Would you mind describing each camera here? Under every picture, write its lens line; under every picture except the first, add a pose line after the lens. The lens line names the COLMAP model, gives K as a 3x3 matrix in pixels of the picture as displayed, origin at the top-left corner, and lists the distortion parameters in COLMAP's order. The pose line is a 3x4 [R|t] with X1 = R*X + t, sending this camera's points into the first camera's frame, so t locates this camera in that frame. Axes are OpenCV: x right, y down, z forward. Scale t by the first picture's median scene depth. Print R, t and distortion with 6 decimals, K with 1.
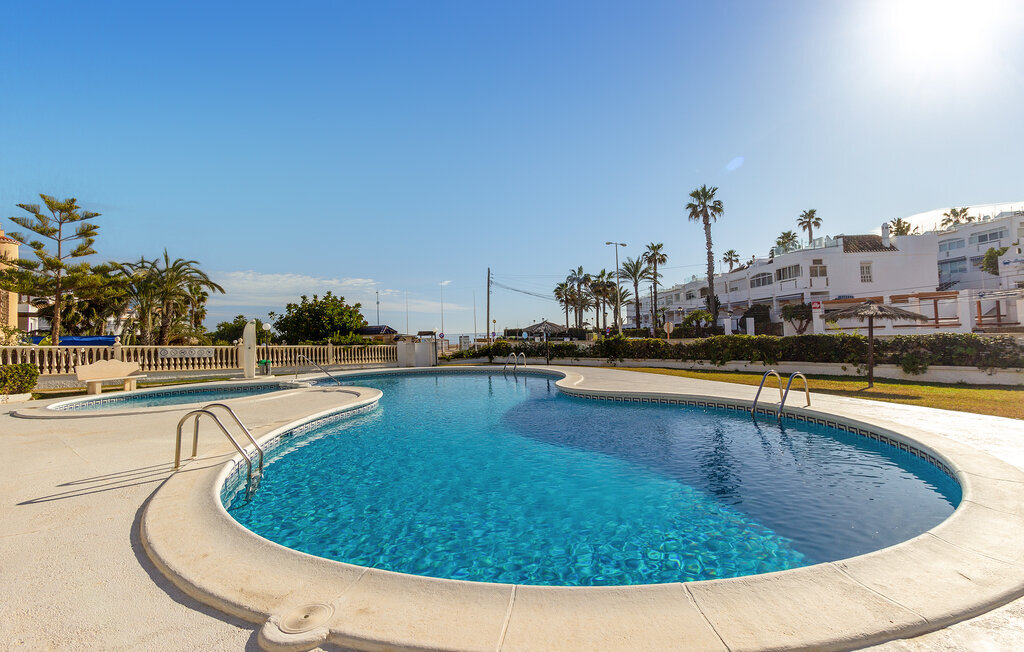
lens RADIAL K [[469.1, 0, 521.1], [0, 469.1, 318.1], [0, 0, 1]] dist [0.010870, -0.004701]
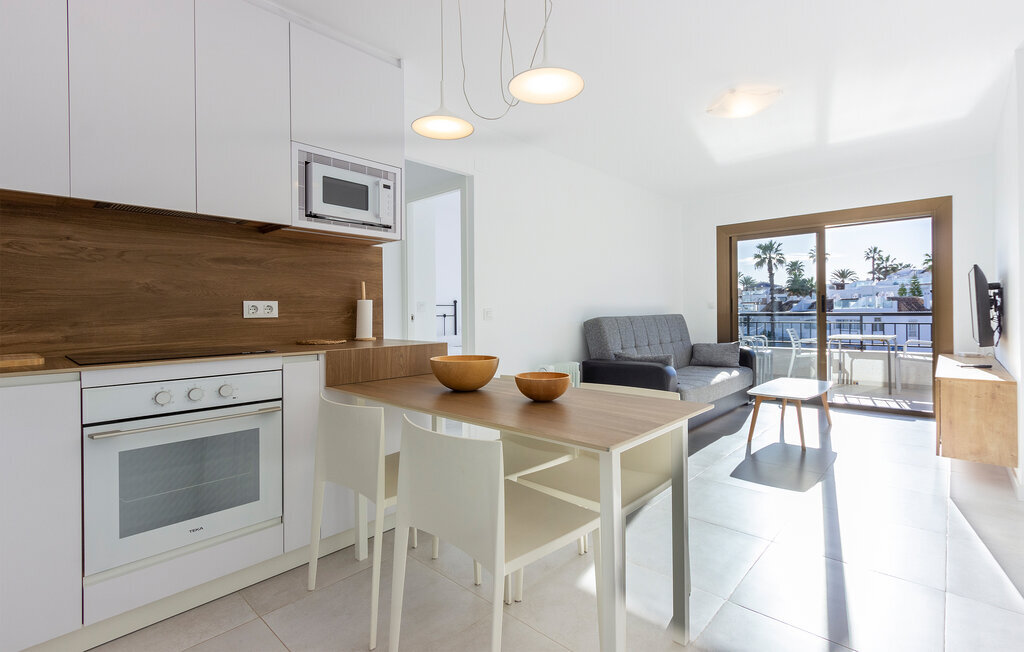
lens RADIAL K [[469.1, 0, 519.7], [0, 469.1, 315.7], [0, 0, 1]] dist [0.010870, -0.004701]
pose [[0.993686, 0.024486, 0.109491, -0.449600], [-0.028647, 0.998920, 0.036592, -0.148740], [-0.108476, -0.039498, 0.993314, -0.135669]]
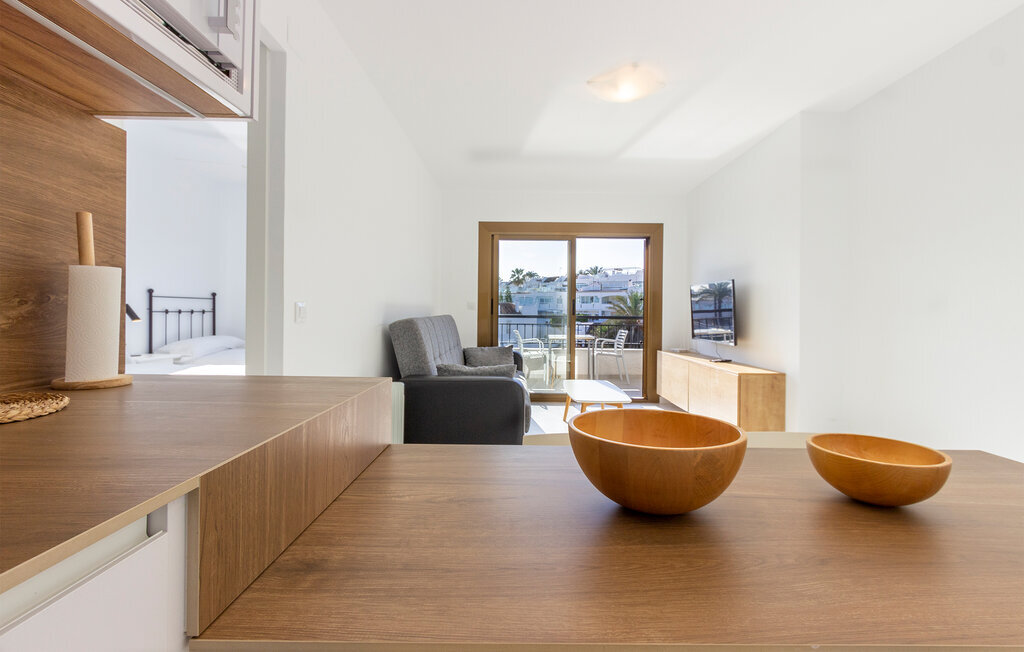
lens RADIAL K [[469.1, 0, 516.9], [0, 469.1, 314.8], [0, 0, 1]] dist [0.010870, -0.004701]
pose [[0.662782, 0.037005, 0.747897, -0.467020], [-0.058999, 0.998254, 0.002892, -0.146926], [-0.746484, -0.046042, 0.663808, -0.098464]]
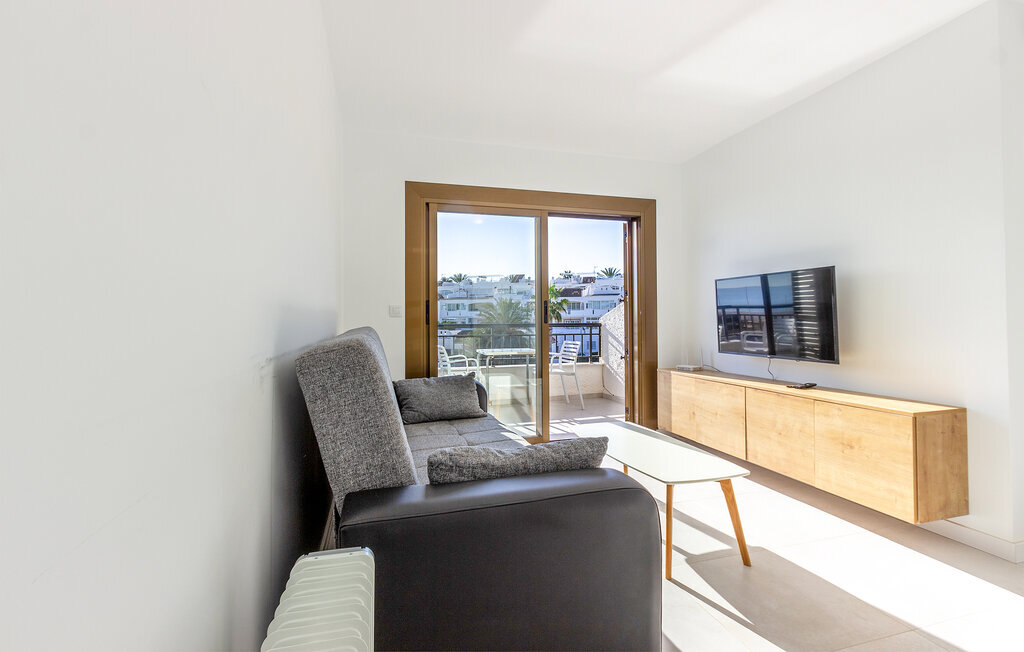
lens RADIAL K [[469.1, 0, 514.9], [0, 469.1, 307.7], [0, 0, 1]] dist [0.010870, -0.004701]
pose [[0.423257, 0.055069, 0.904334, -0.444078], [-0.038452, 0.998344, -0.042797, -0.146241], [-0.905193, -0.016659, 0.424674, -0.056519]]
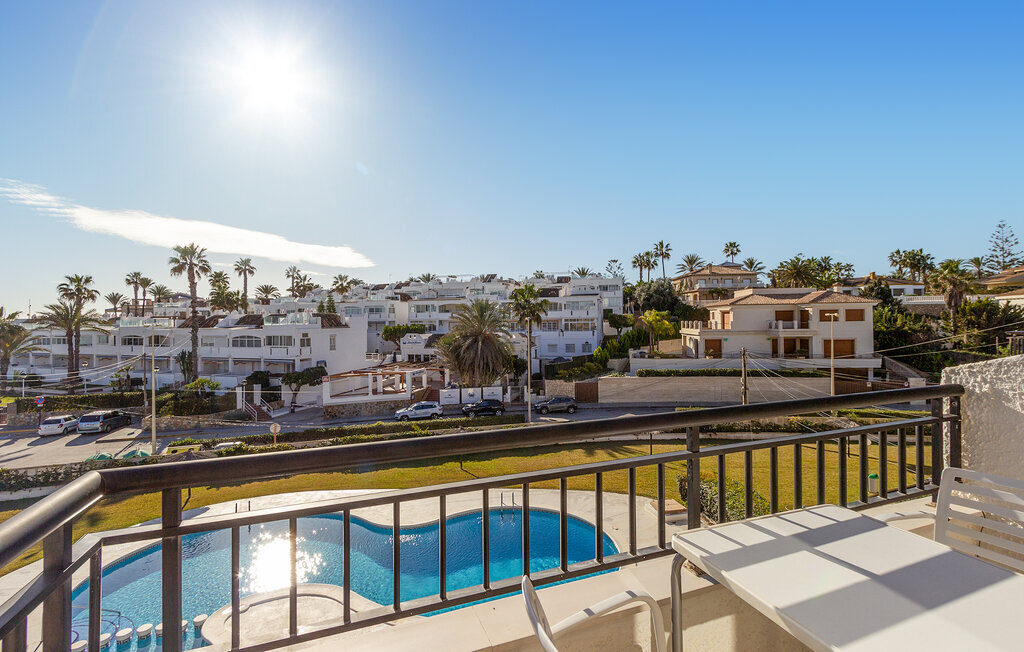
lens RADIAL K [[469.1, 0, 523.3], [0, 469.1, 314.5], [0, 0, 1]] dist [0.010870, -0.004701]
pose [[0.344611, 0.040382, 0.937877, -0.365847], [-0.029354, 0.999049, -0.032230, -0.152013], [-0.938287, -0.016424, 0.345468, 0.005211]]
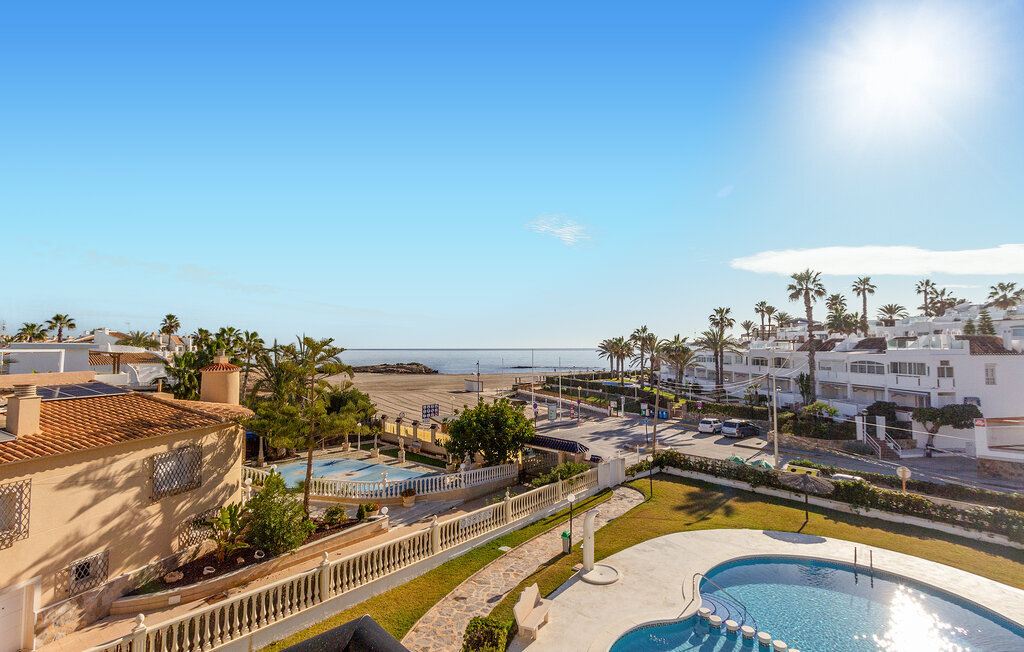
lens RADIAL K [[469.1, 0, 519.0], [0, 469.1, 329.8], [0, 0, 1]] dist [0.010870, -0.004701]
pose [[0.998272, 0.033563, 0.048241, -0.344345], [-0.033203, 0.999415, -0.008249, -0.152330], [-0.048490, 0.006633, 0.998802, 0.023658]]
